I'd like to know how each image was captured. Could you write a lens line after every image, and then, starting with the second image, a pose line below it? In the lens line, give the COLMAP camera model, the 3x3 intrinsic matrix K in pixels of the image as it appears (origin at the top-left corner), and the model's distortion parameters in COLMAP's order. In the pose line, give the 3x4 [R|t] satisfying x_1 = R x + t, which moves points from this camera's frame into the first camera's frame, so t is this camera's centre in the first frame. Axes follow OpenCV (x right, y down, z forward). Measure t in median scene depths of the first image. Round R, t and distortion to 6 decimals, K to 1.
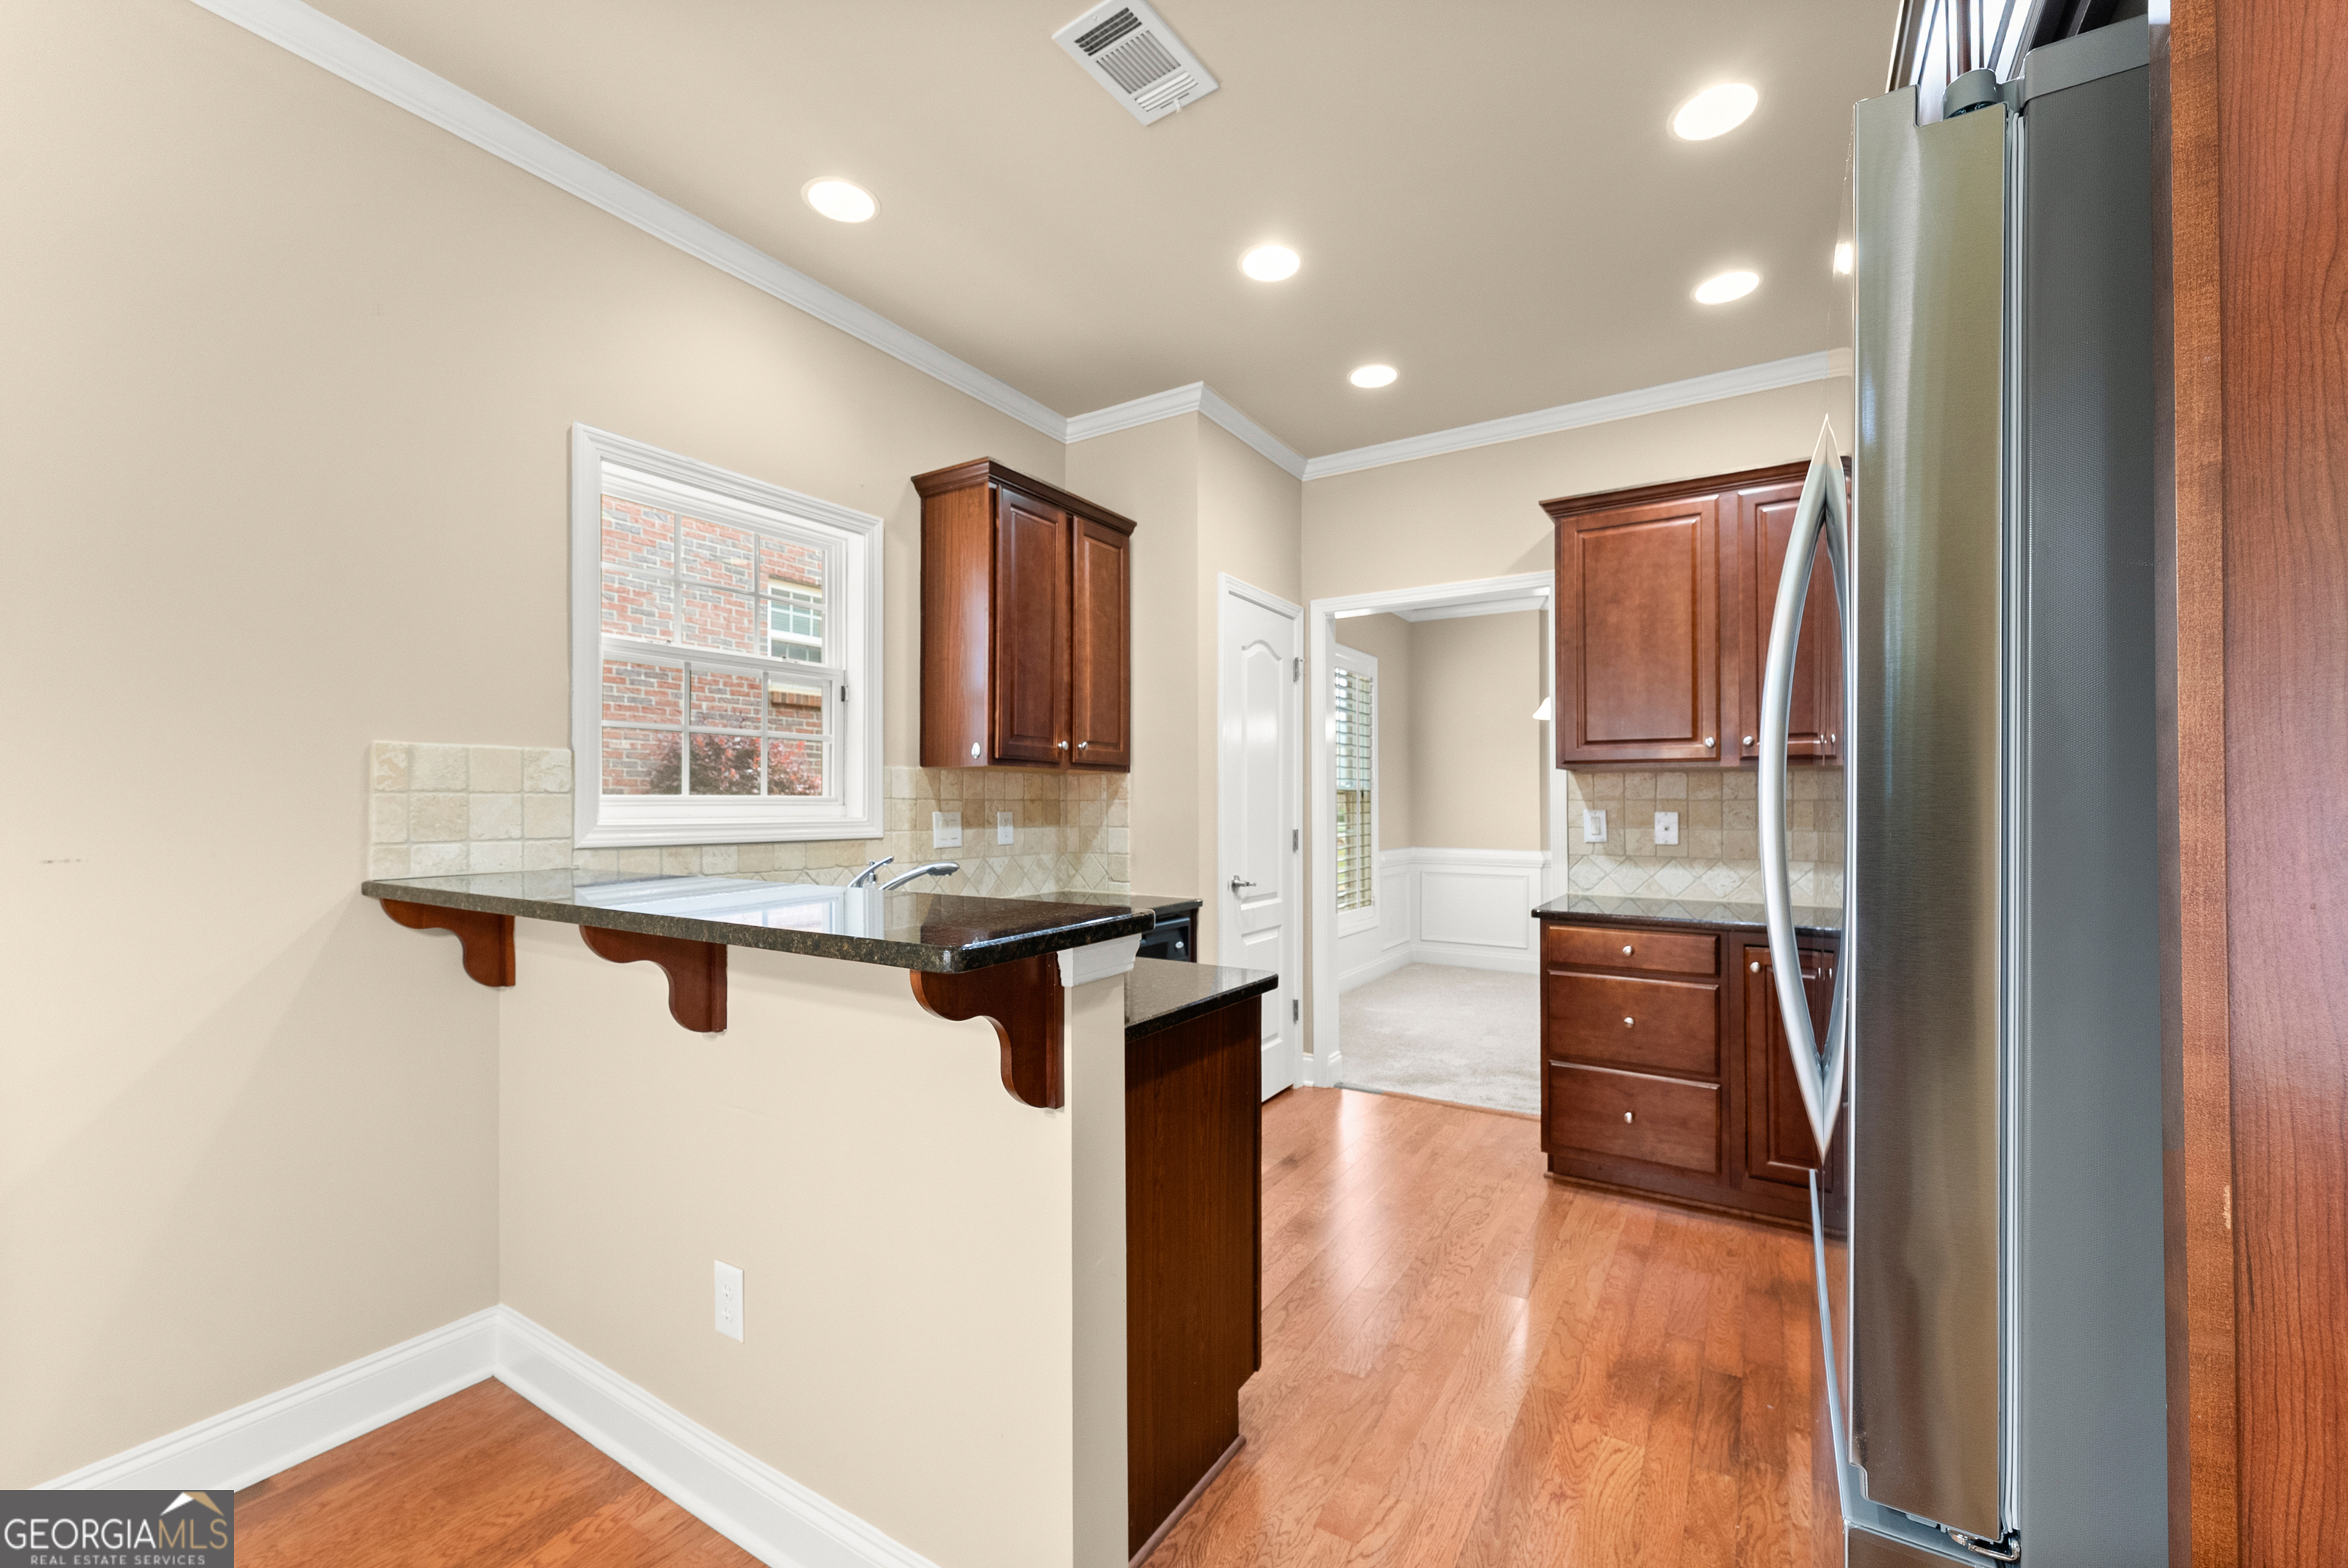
lens RADIAL K [[952.3, 0, 1179.9], [0, 952.3, 795.6], [0, 0, 1]] dist [0.000478, -0.000155]
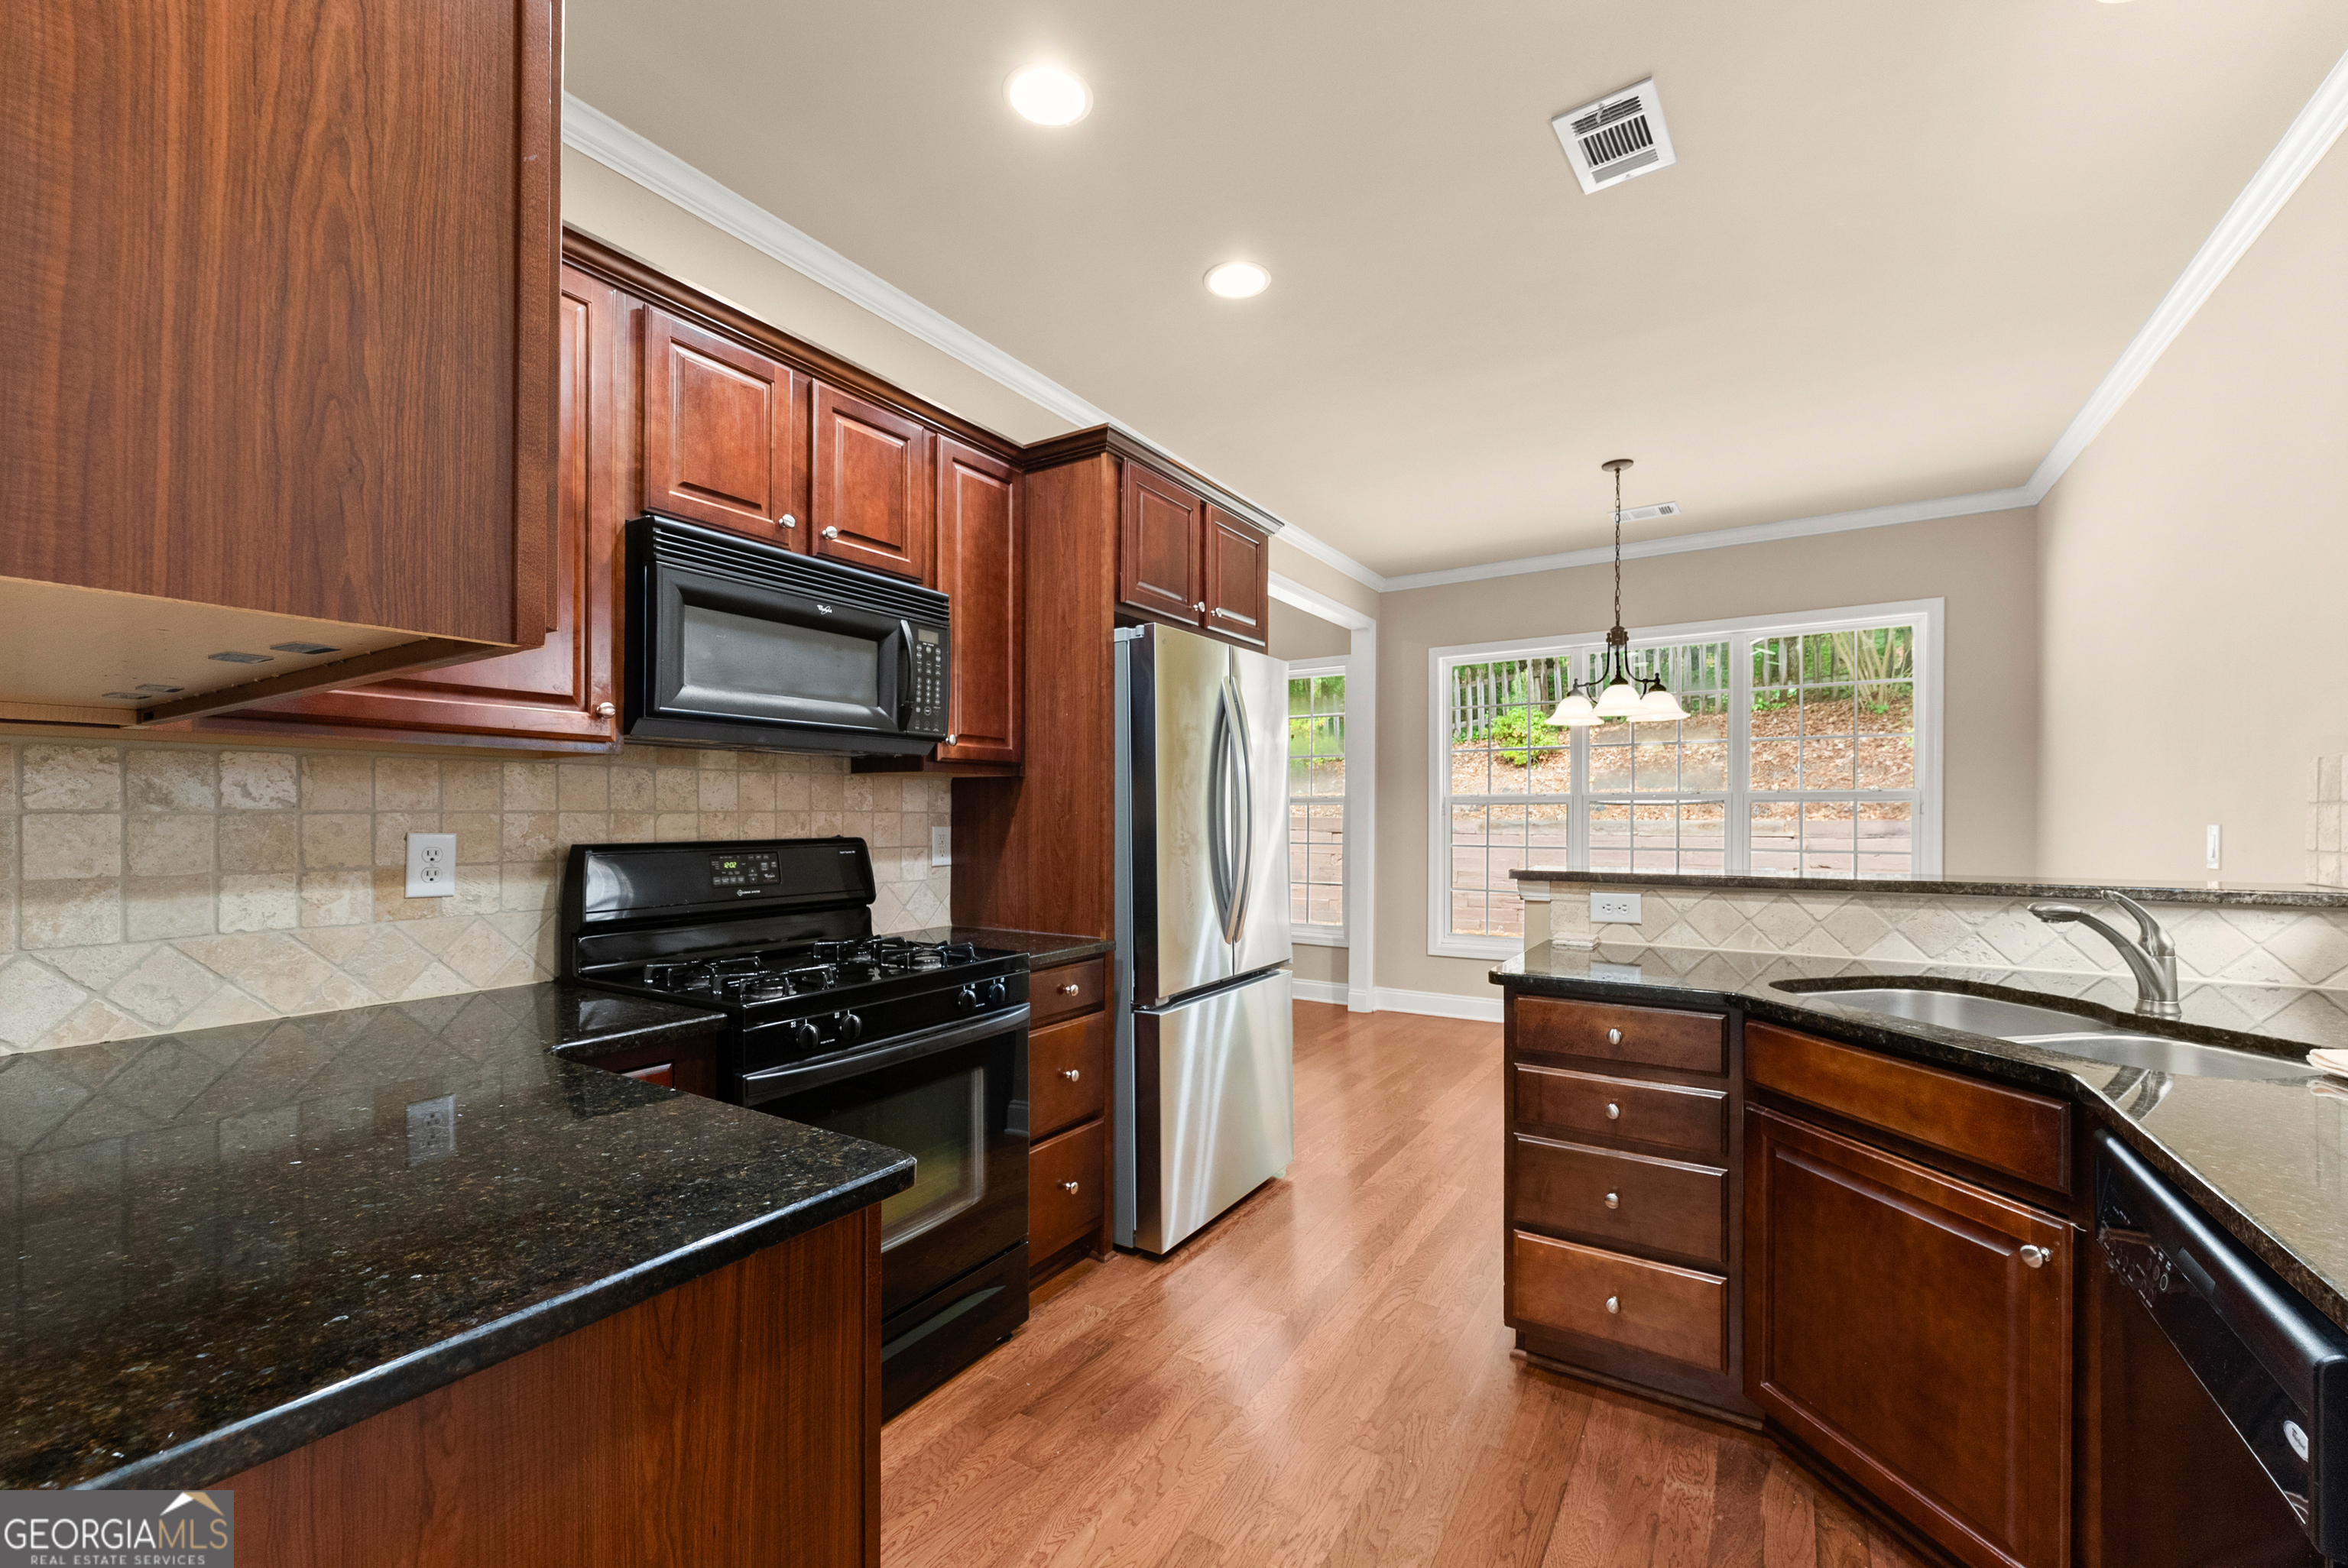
lens RADIAL K [[952.3, 0, 1189.3], [0, 952.3, 819.7], [0, 0, 1]] dist [0.000478, -0.000155]
pose [[-0.999886, -0.001818, 0.014989, 0.264461], [-0.001878, 0.999990, -0.003989, 0.009868], [-0.014982, -0.004017, -0.999880, 1.286075]]
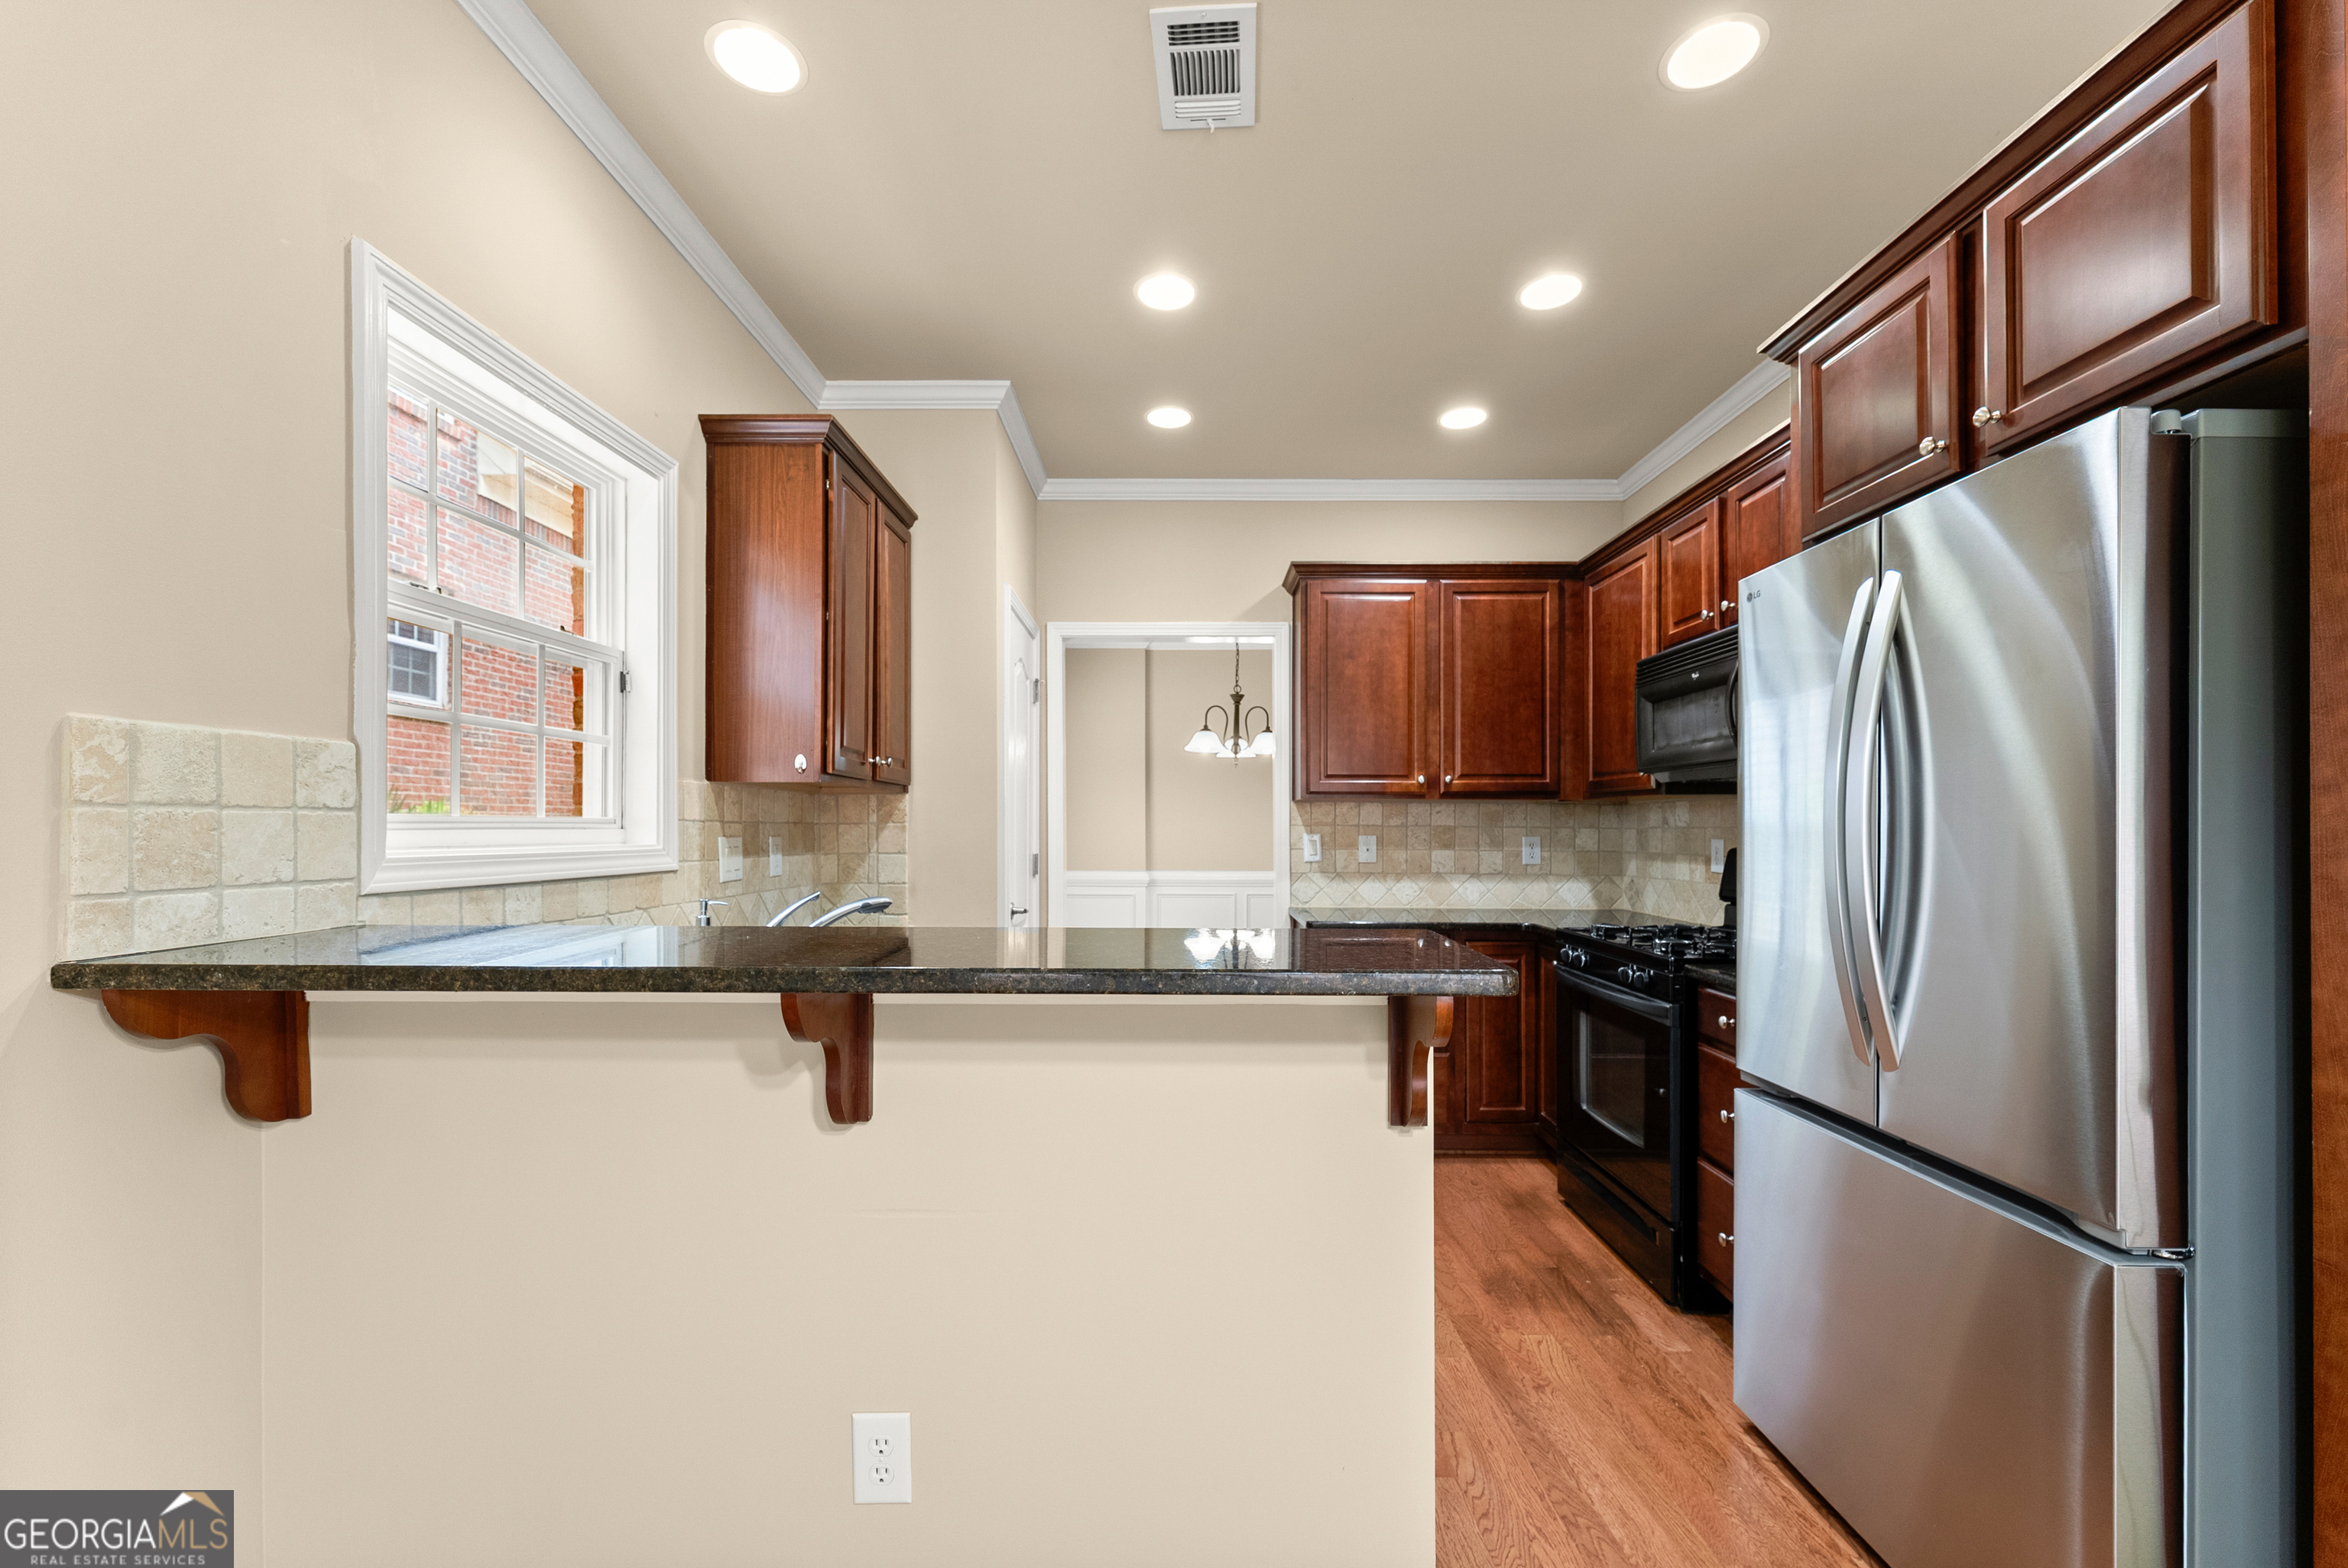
lens RADIAL K [[952.3, 0, 1179.3], [0, 952.3, 826.4], [0, 0, 1]] dist [0.000478, -0.000155]
pose [[0.850063, 0.003296, 0.526670, -0.356242], [-0.007145, 0.999961, 0.005274, 0.000914], [-0.526632, -0.008246, 0.850053, 0.108004]]
